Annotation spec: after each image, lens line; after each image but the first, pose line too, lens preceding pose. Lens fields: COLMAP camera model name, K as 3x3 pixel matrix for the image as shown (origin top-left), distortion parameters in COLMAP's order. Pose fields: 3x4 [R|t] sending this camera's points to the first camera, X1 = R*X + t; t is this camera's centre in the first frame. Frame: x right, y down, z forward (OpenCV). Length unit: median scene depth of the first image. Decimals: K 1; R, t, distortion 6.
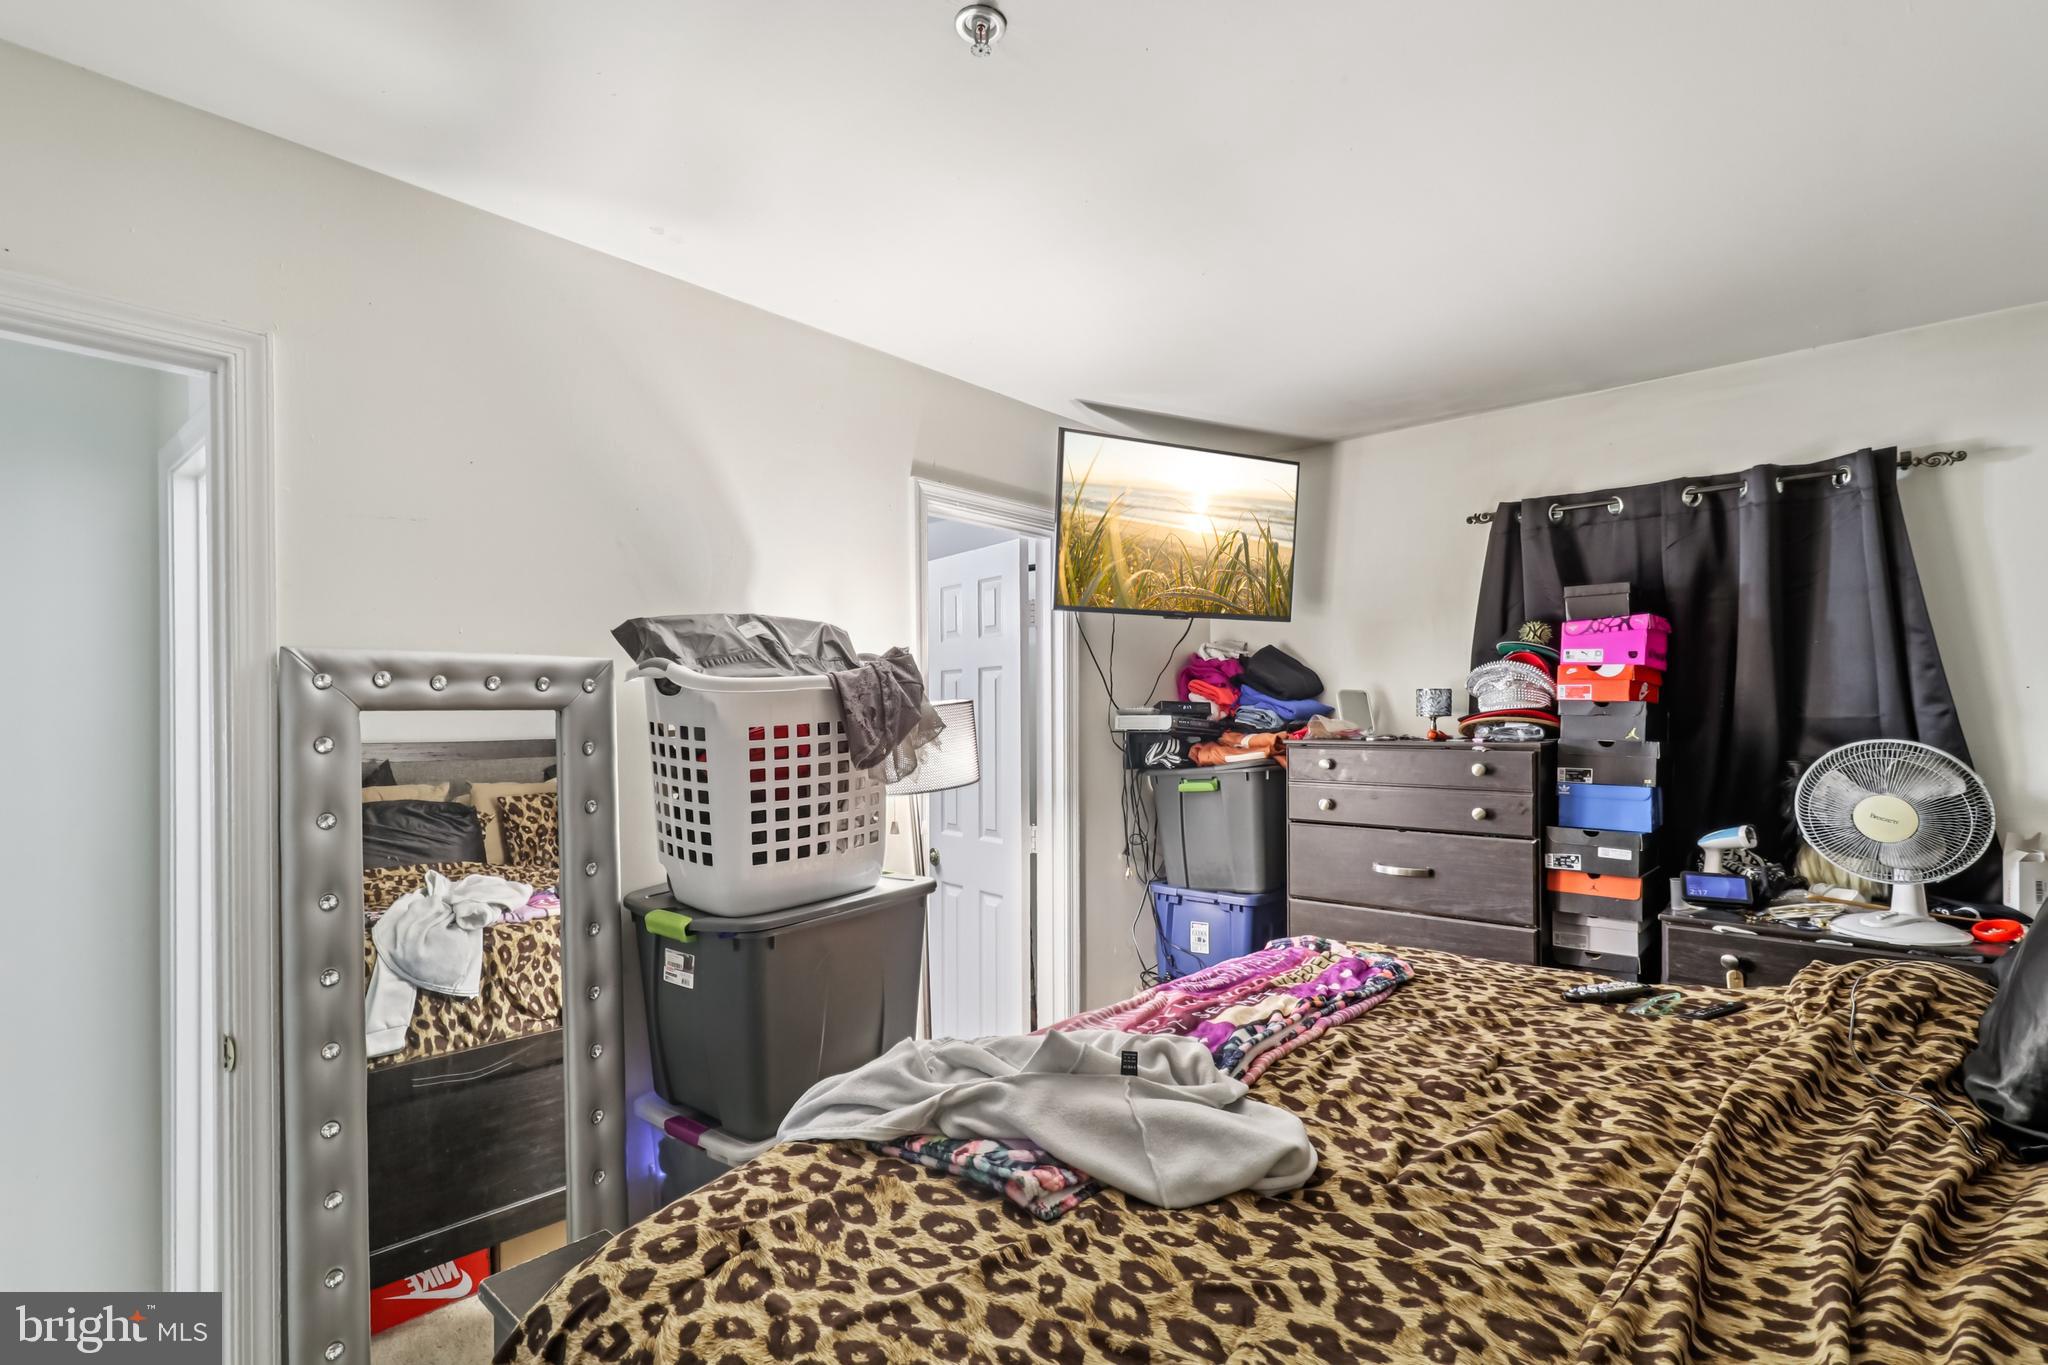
lens RADIAL K [[999.4, 0, 1032.6], [0, 999.4, 703.1], [0, 0, 1]] dist [0.018658, 0.000015]
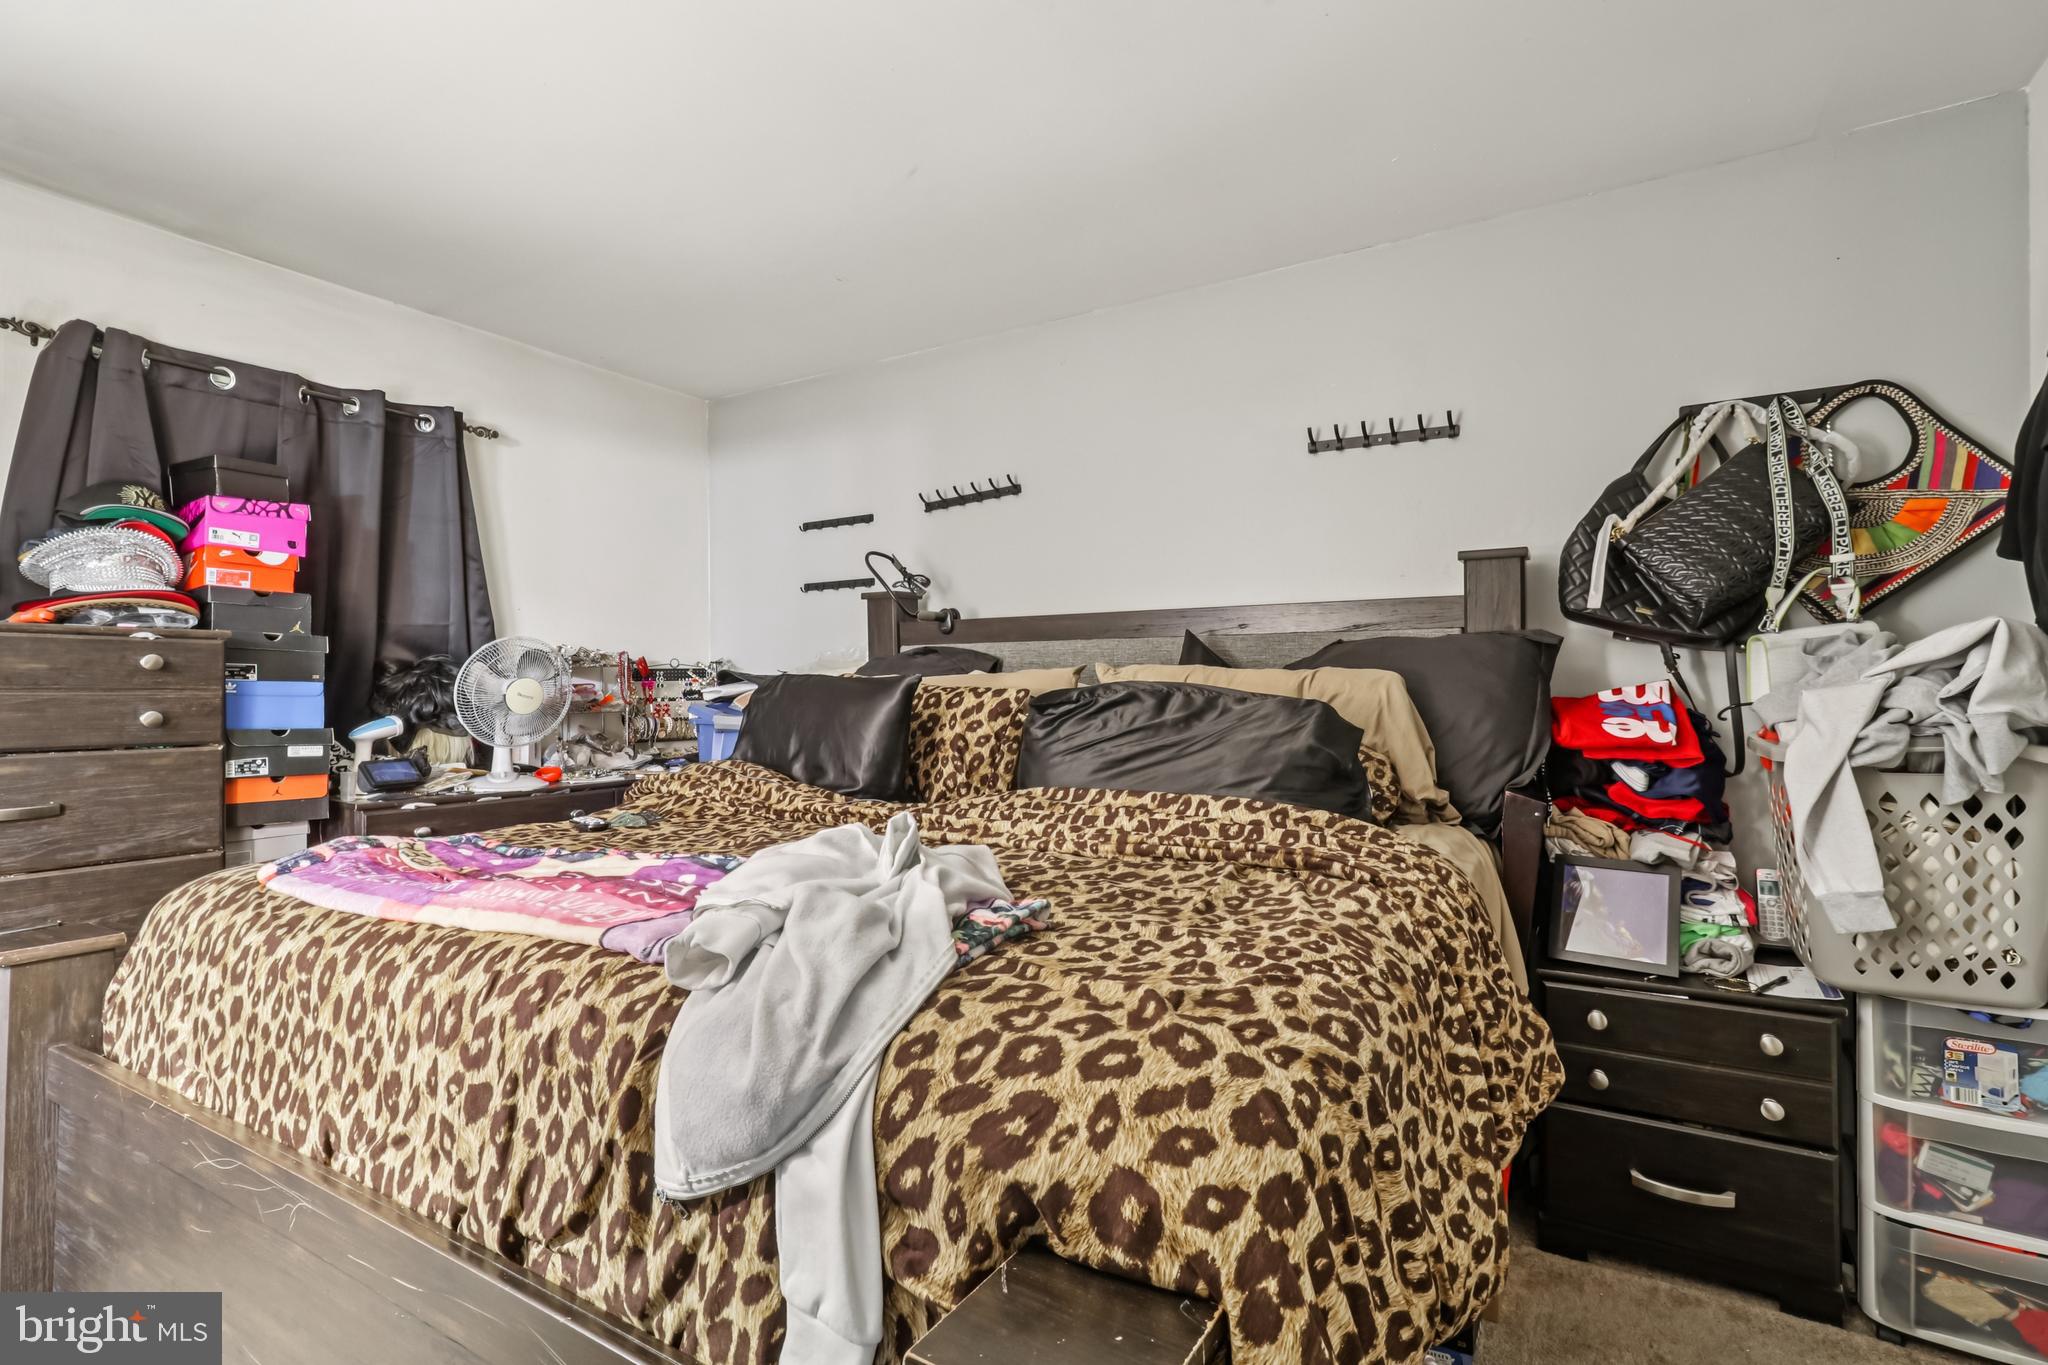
lens RADIAL K [[959.7, 0, 1016.8], [0, 959.7, 680.4], [0, 0, 1]] dist [0.015871, -0.008303]
pose [[-0.177041, 0.018725, 0.984025, -0.423435], [0.003355, 0.999825, -0.018422, 0.099725], [-0.984198, 0.000040, -0.177073, 0.490297]]
